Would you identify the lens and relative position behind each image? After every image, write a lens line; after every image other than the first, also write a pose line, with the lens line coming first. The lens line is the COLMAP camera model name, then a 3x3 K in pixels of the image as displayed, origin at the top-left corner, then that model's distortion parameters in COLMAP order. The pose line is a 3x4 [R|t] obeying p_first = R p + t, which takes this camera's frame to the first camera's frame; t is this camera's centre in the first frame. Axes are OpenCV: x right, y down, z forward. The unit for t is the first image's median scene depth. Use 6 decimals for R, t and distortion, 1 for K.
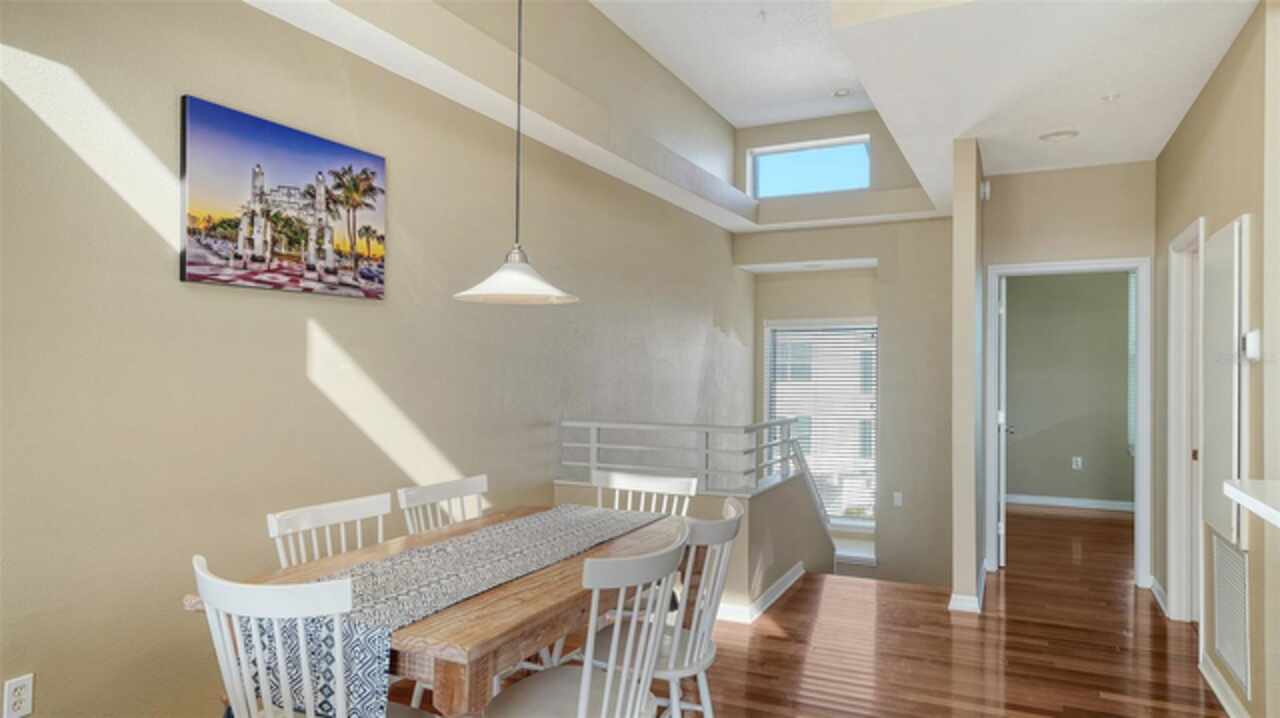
lens RADIAL K [[812.3, 0, 640.0], [0, 812.3, 359.0], [0, 0, 1]] dist [0.000327, -0.001008]
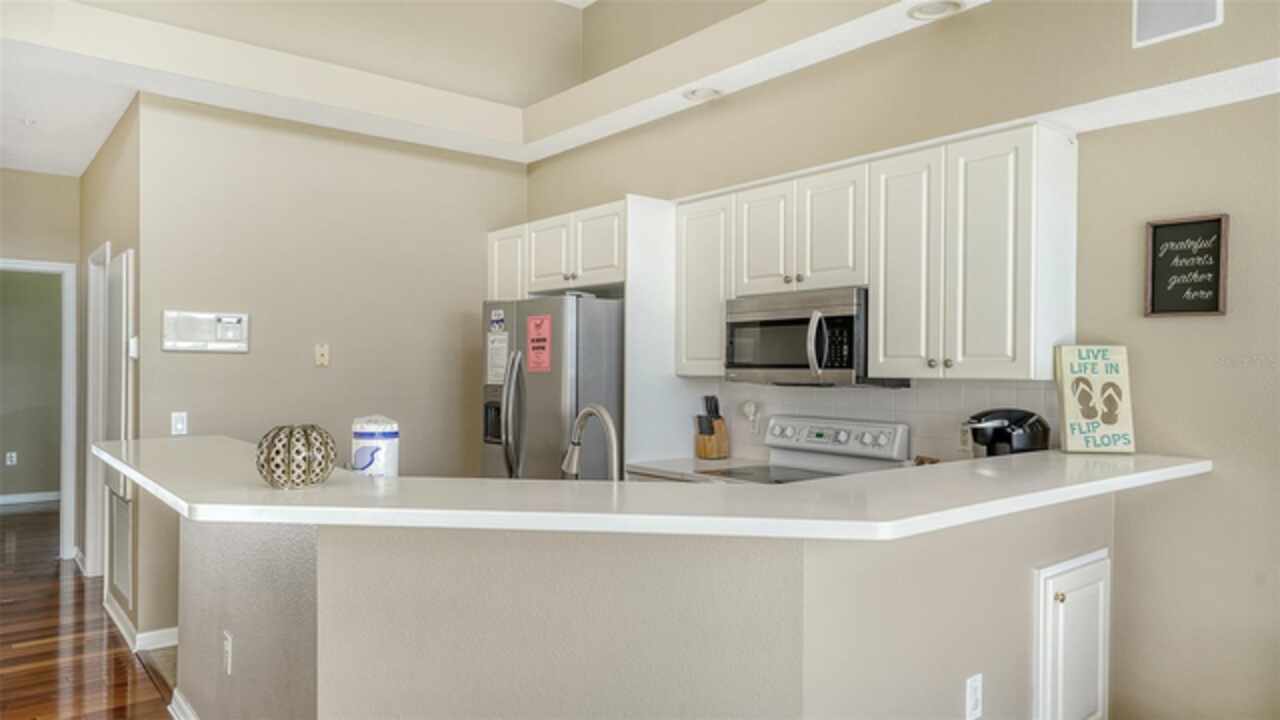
lens RADIAL K [[838.3, 0, 637.9], [0, 838.3, 367.7], [0, 0, 1]] dist [0.007136, 0.002980]
pose [[0.434285, -0.006667, 0.900751, -0.141136], [-0.012339, 0.999835, 0.013350, -0.011900], [-0.900691, -0.016912, 0.434131, -0.356256]]
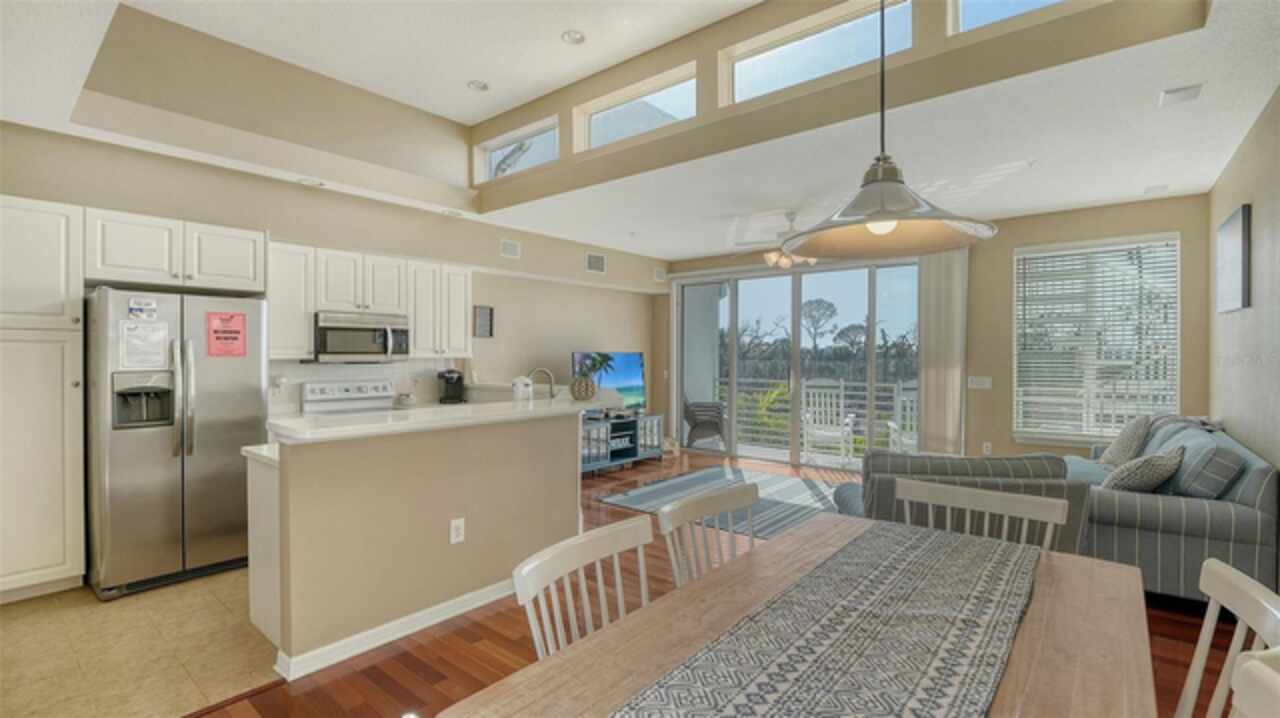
lens RADIAL K [[570.3, 0, 640.0], [0, 570.3, 359.0], [0, 0, 1]] dist [-0.020902, 0.000420]
pose [[-0.966286, -0.005612, 0.257409, -0.083076], [-0.007168, 0.999961, -0.005108, 0.017721], [-0.257371, -0.006781, -0.966289, 1.231685]]
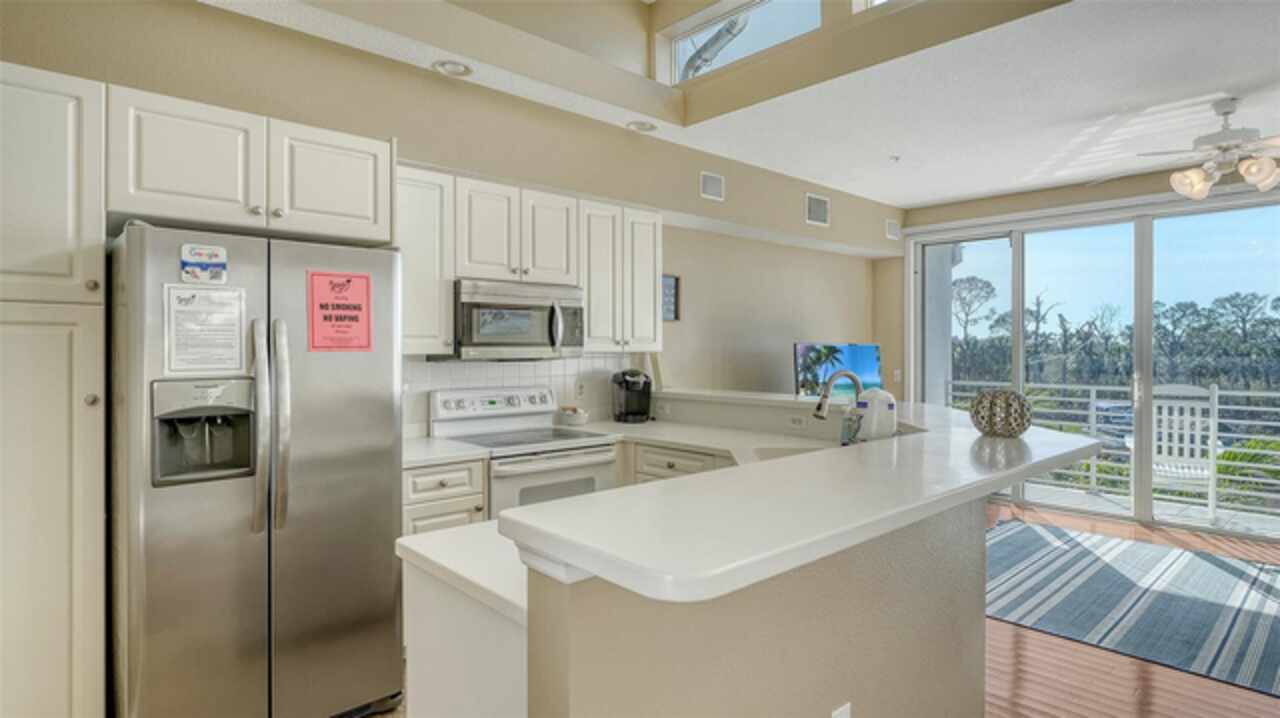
lens RADIAL K [[667.6, 0, 638.6], [0, 667.6, 352.8], [0, 0, 1]] dist [-0.002896, -0.001113]
pose [[-0.921633, -0.006353, 0.388011, 0.398275], [-0.008182, 0.999962, -0.003063, 0.014916], [-0.387976, -0.005997, -0.921650, 0.921372]]
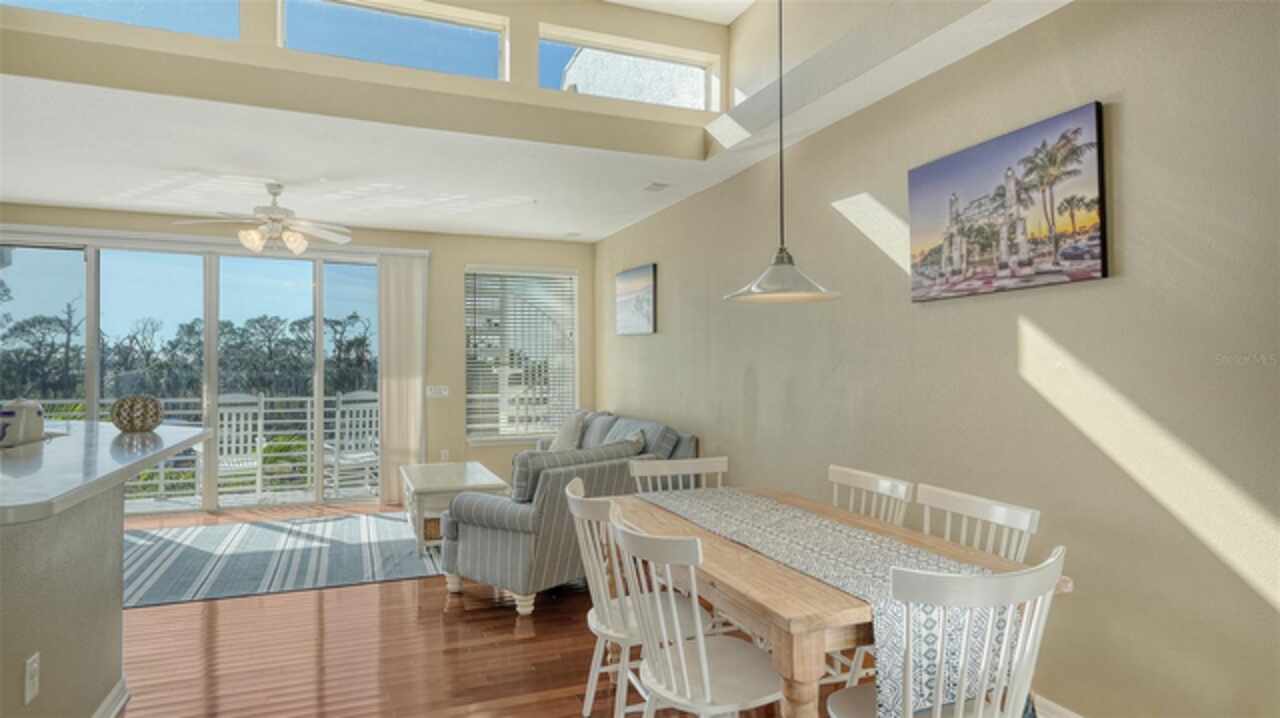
lens RADIAL K [[716.5, 0, 639.3], [0, 716.5, 362.5], [0, 0, 1]] dist [0.002217, 0.000663]
pose [[-0.684523, -0.009685, -0.728927, 0.554701], [0.002994, 0.999866, -0.016096, 0.021684], [0.728986, -0.013201, -0.684402, 1.261824]]
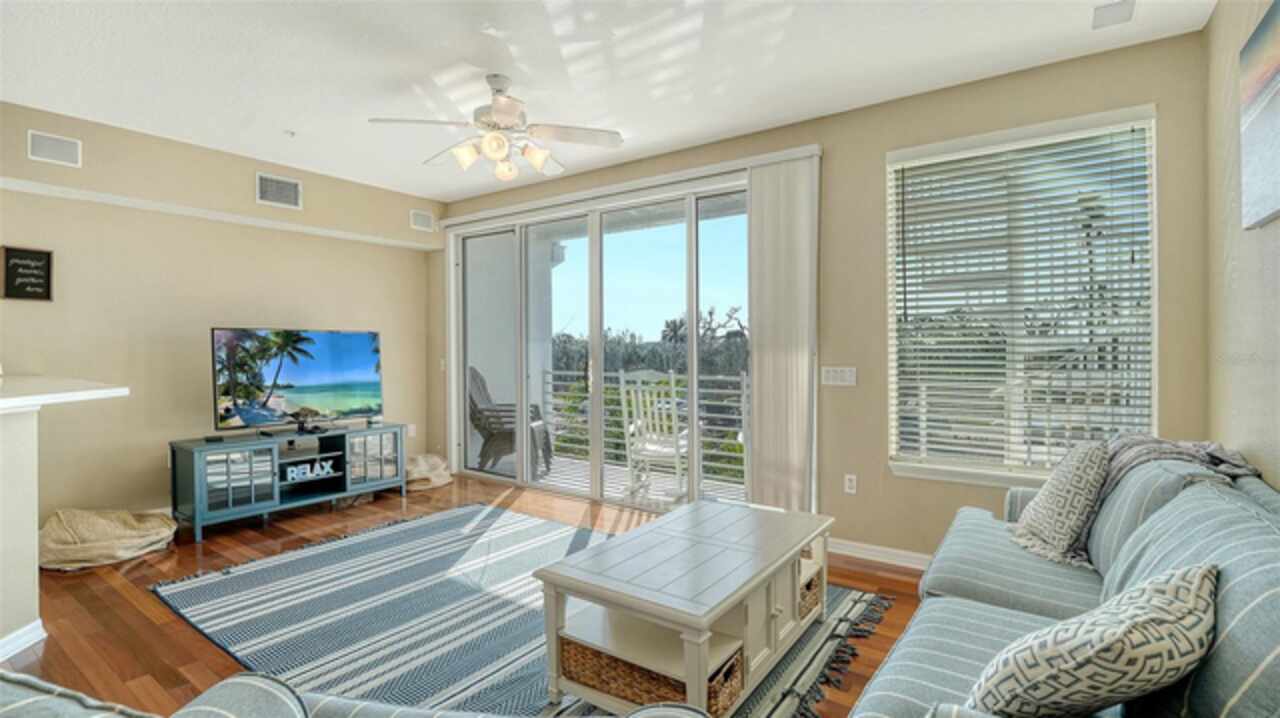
lens RADIAL K [[584.8, 0, 642.9], [0, 584.8, 352.4], [0, 0, 1]] dist [-0.019829, 0.000222]
pose [[-0.981815, -0.005911, 0.189747, -0.496783], [-0.007281, 0.999952, -0.006523, 0.040218], [-0.189700, -0.007786, -0.981811, 0.413989]]
